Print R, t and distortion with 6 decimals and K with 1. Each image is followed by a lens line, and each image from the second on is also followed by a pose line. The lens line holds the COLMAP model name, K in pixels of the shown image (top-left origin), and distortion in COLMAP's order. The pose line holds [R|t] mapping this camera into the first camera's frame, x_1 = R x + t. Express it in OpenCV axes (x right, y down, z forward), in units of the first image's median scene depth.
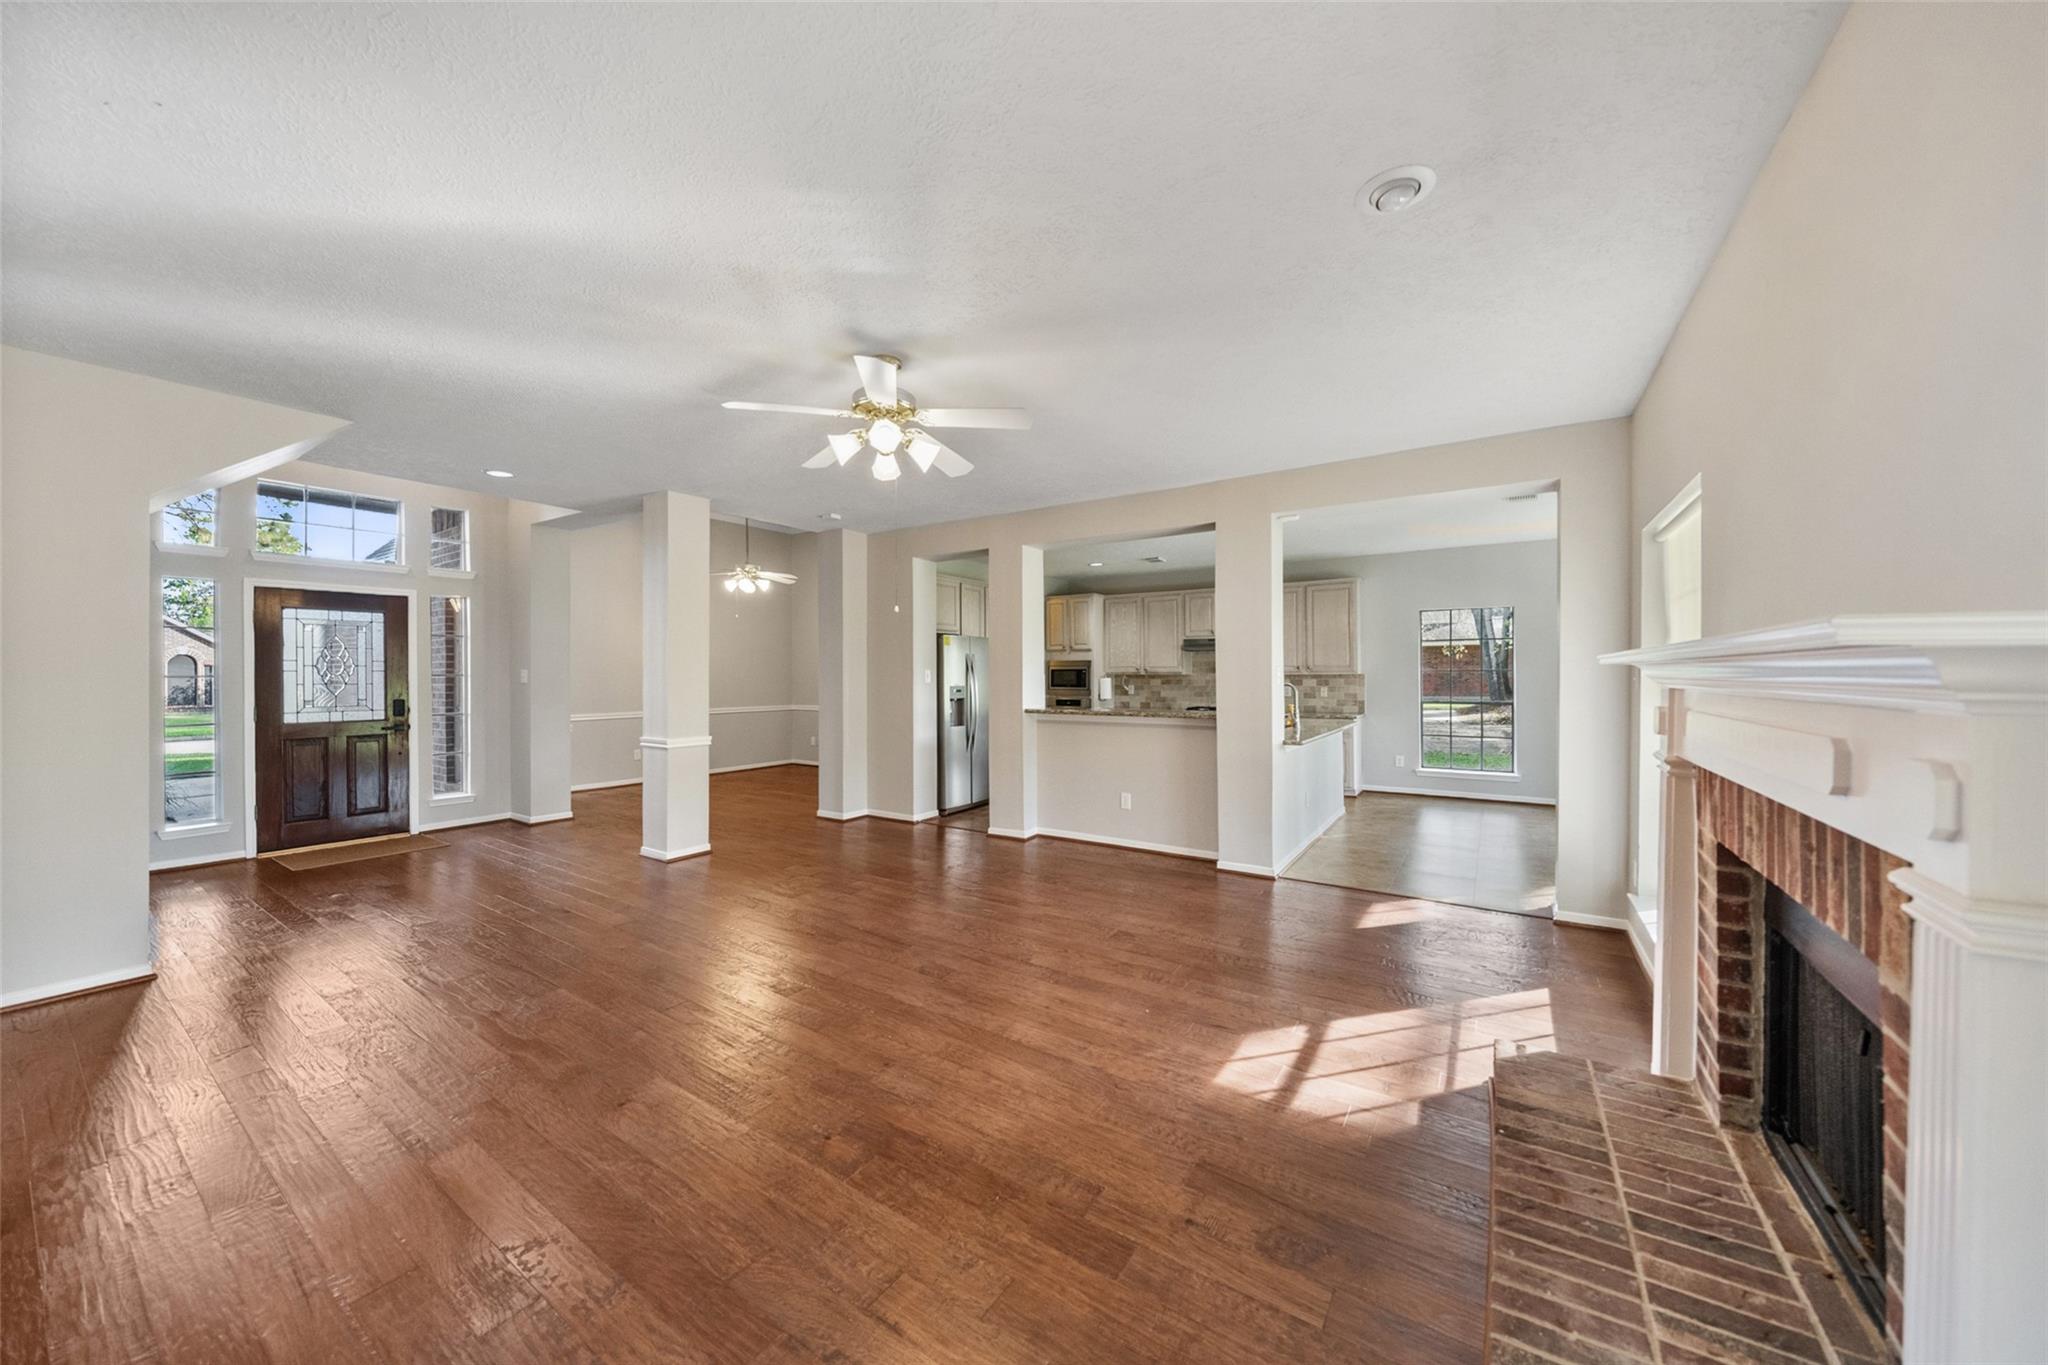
lens RADIAL K [[720.9, 0, 1037.8], [0, 720.9, 676.7], [0, 0, 1]] dist [-0.007678, 0.000110]
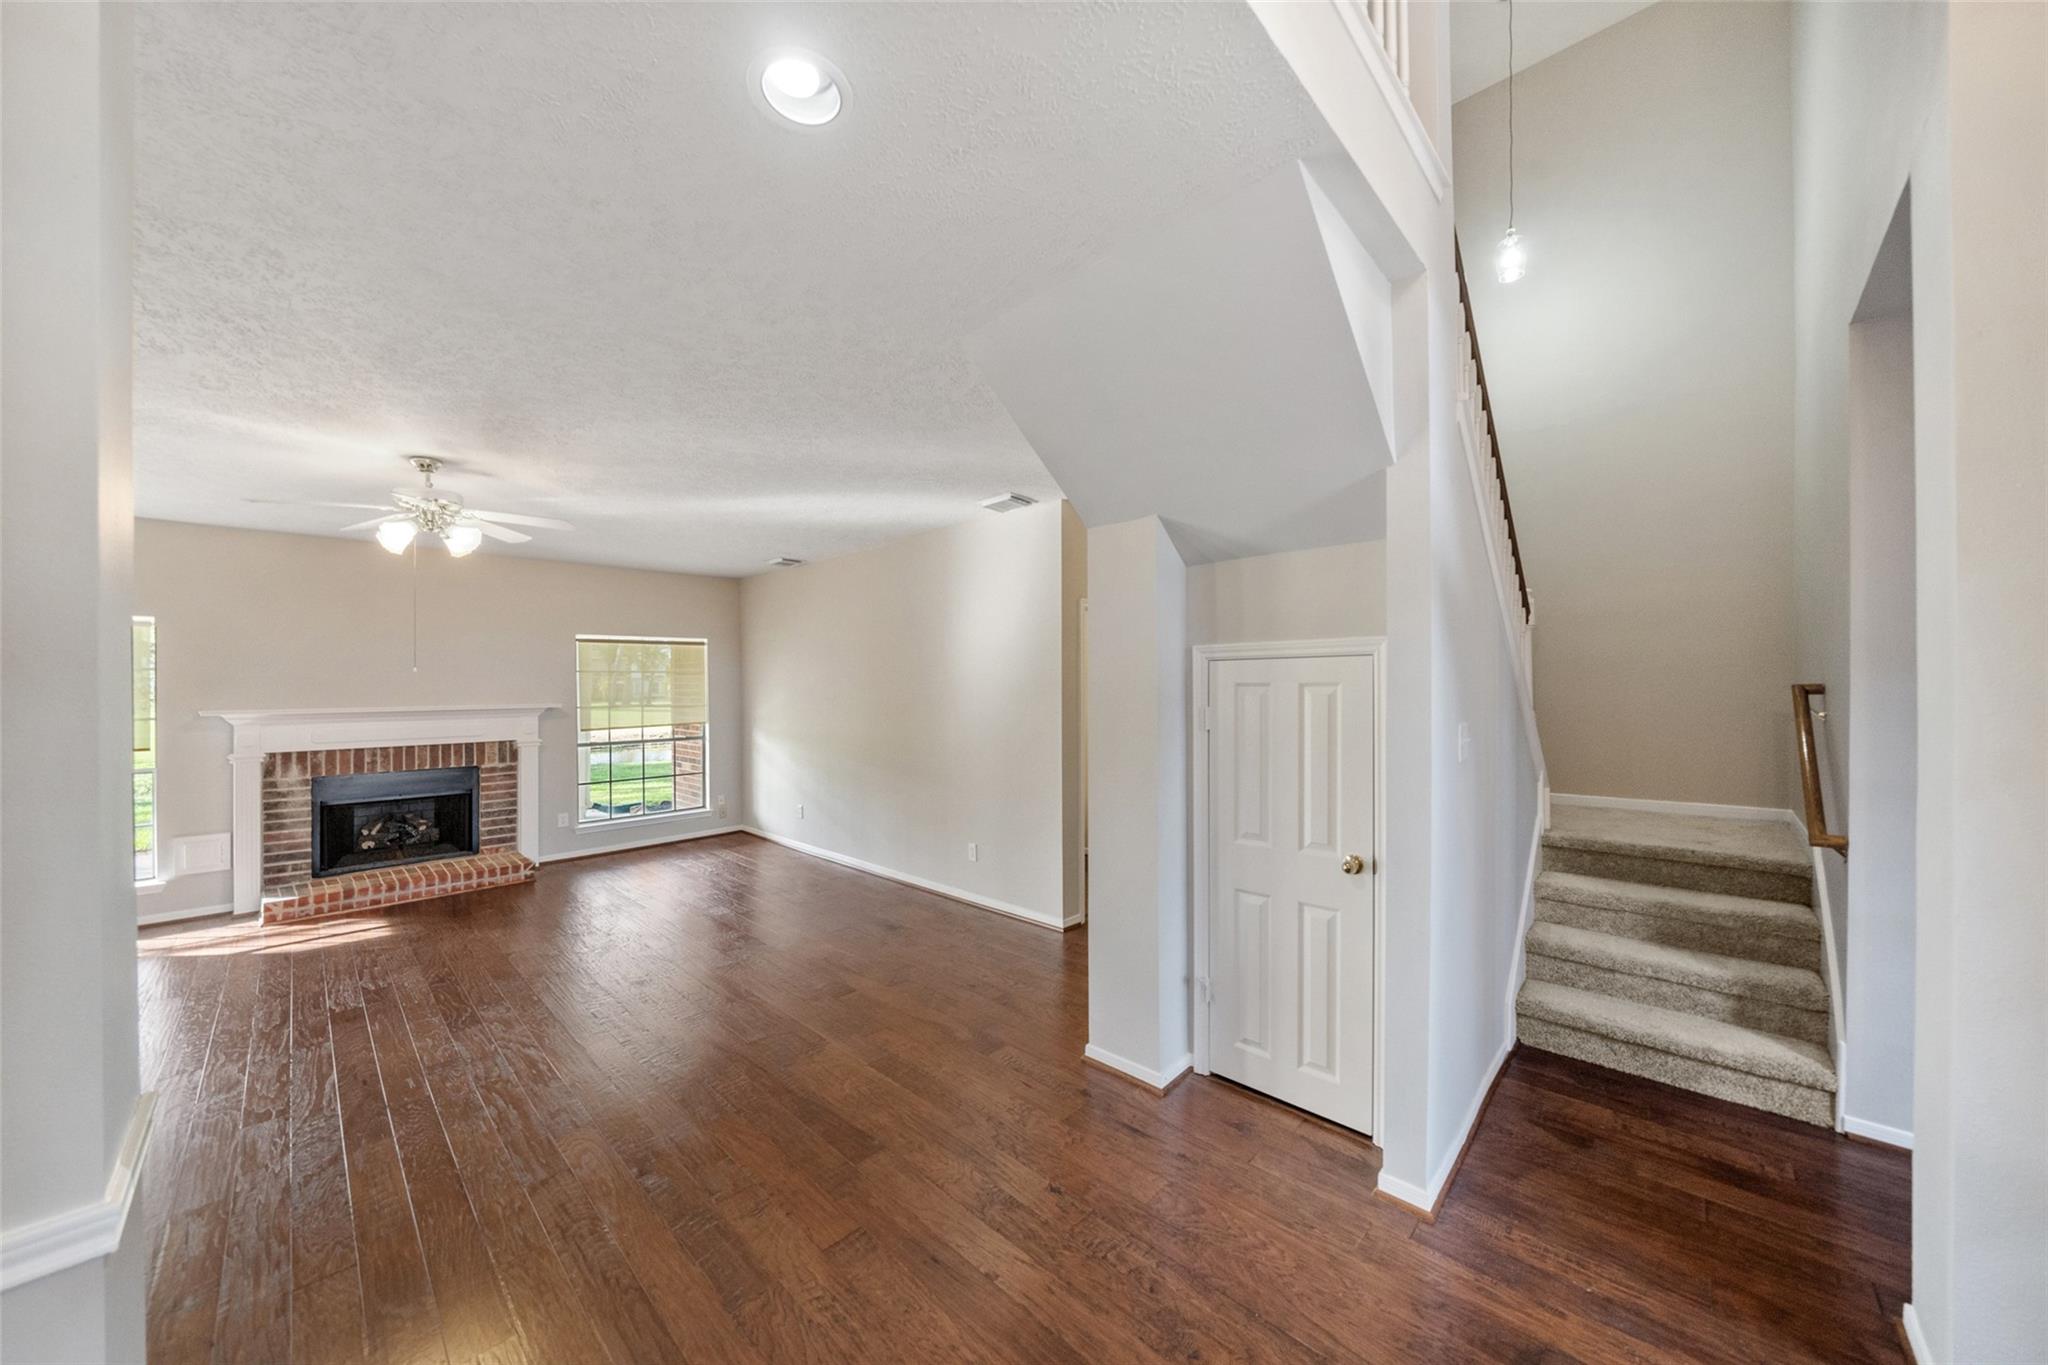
lens RADIAL K [[700.5, 0, 1040.5], [0, 700.5, 691.0], [0, 0, 1]] dist [-0.009129, -0.000060]
pose [[-0.983151, 0.008805, 0.182584, -0.731149], [0.010894, 0.999886, 0.010440, -0.031575], [-0.182471, 0.012253, -0.983135, 1.006475]]
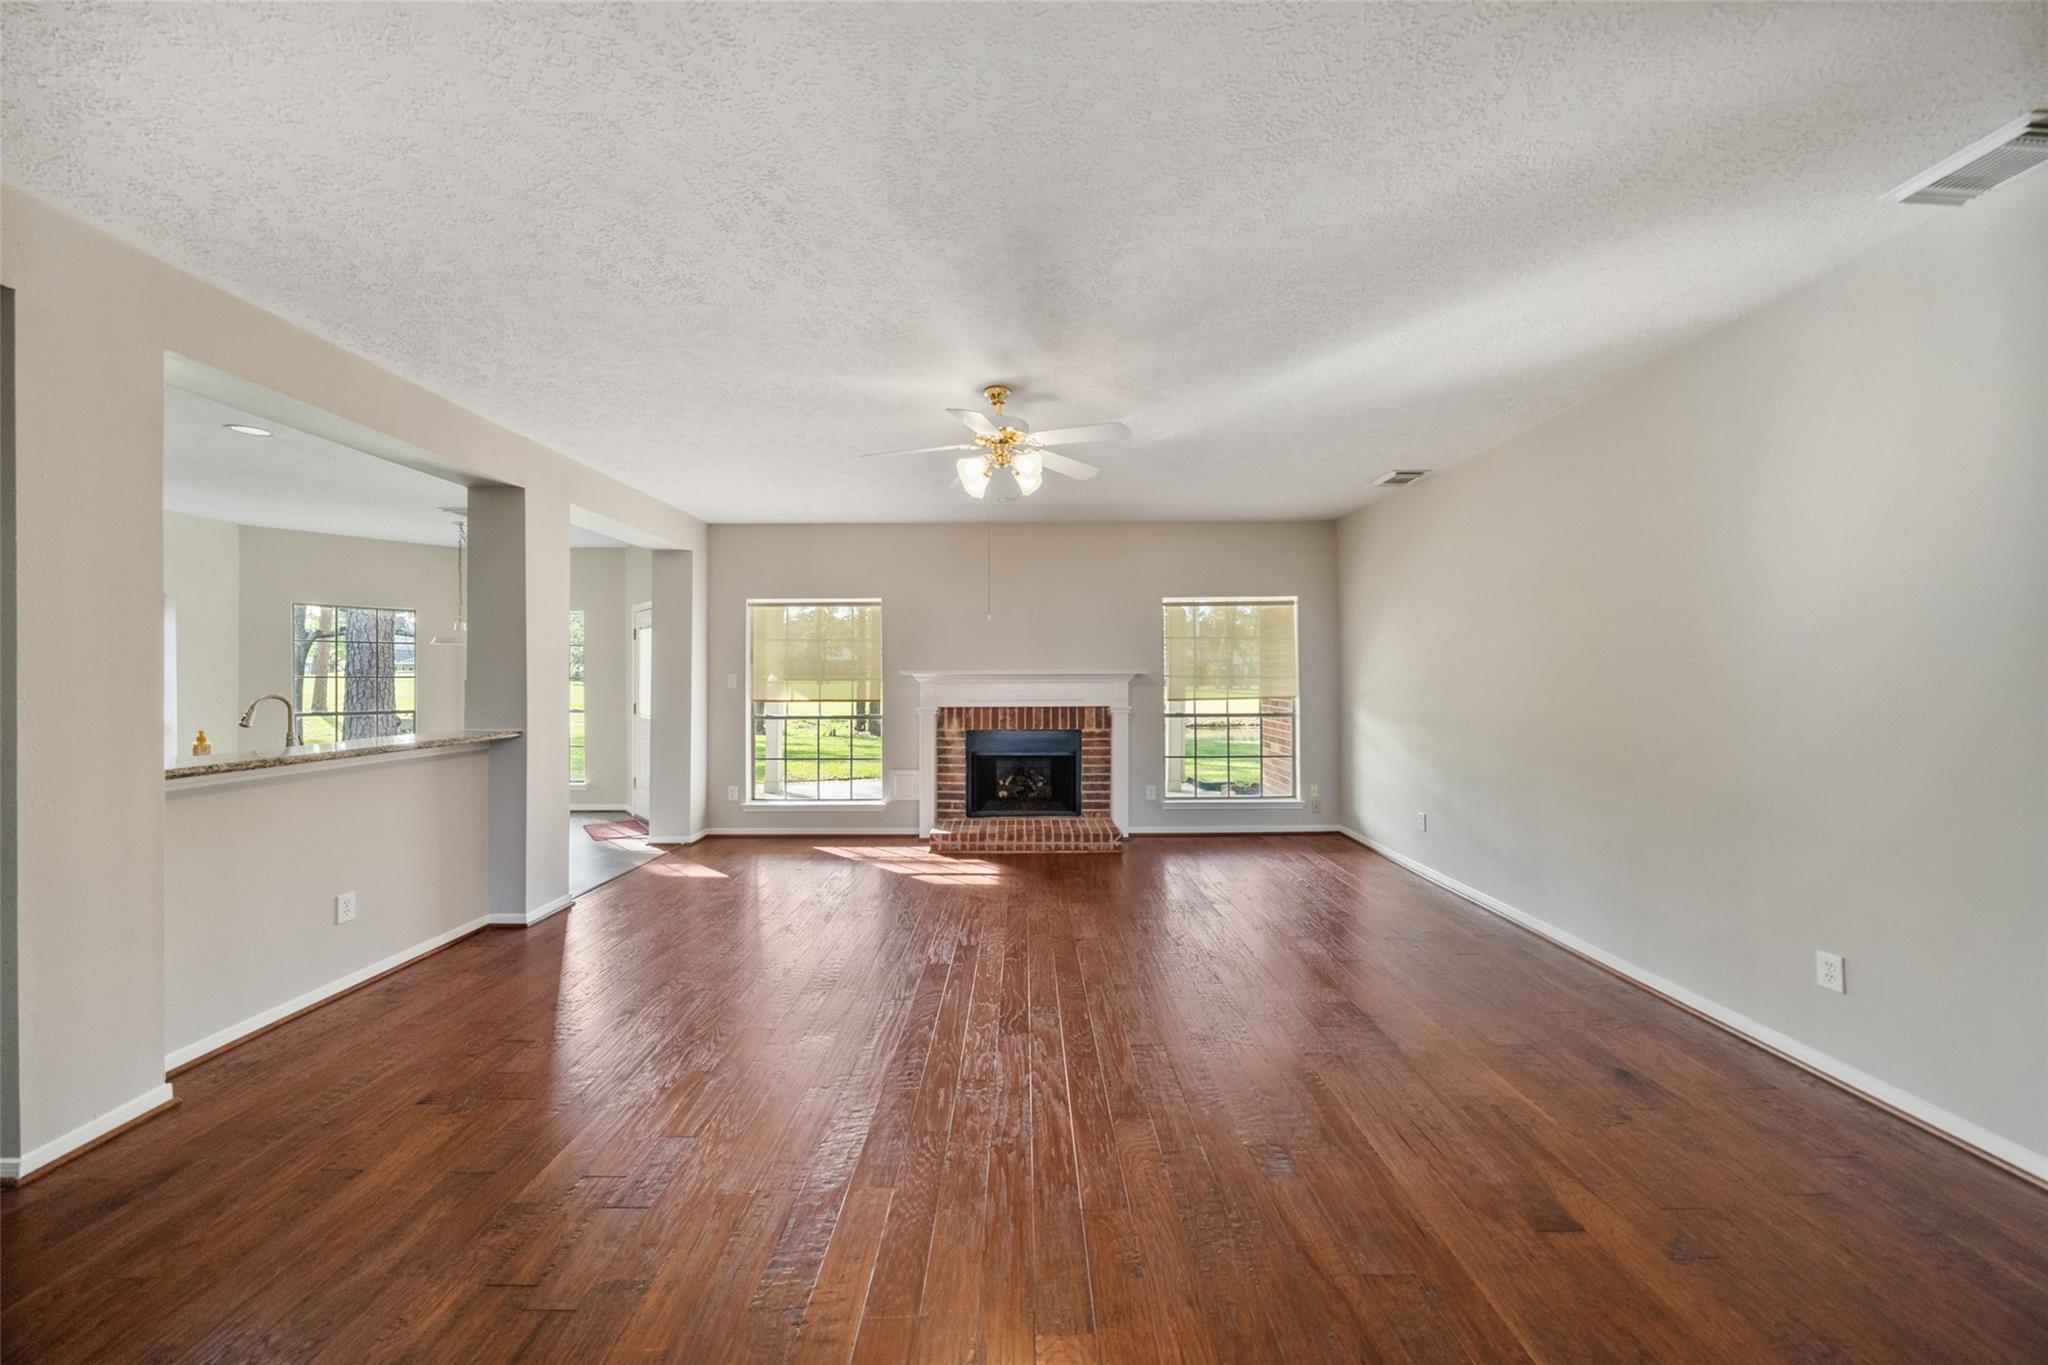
lens RADIAL K [[709.9, 0, 1018.6], [0, 709.9, 656.1], [0, 0, 1]] dist [-0.007574, 0.000111]
pose [[-0.534145, 0.026283, 0.844984, -0.594272], [0.006877, 0.999619, -0.026745, -0.004125], [-0.845365, -0.008475, -0.534122, 0.810889]]
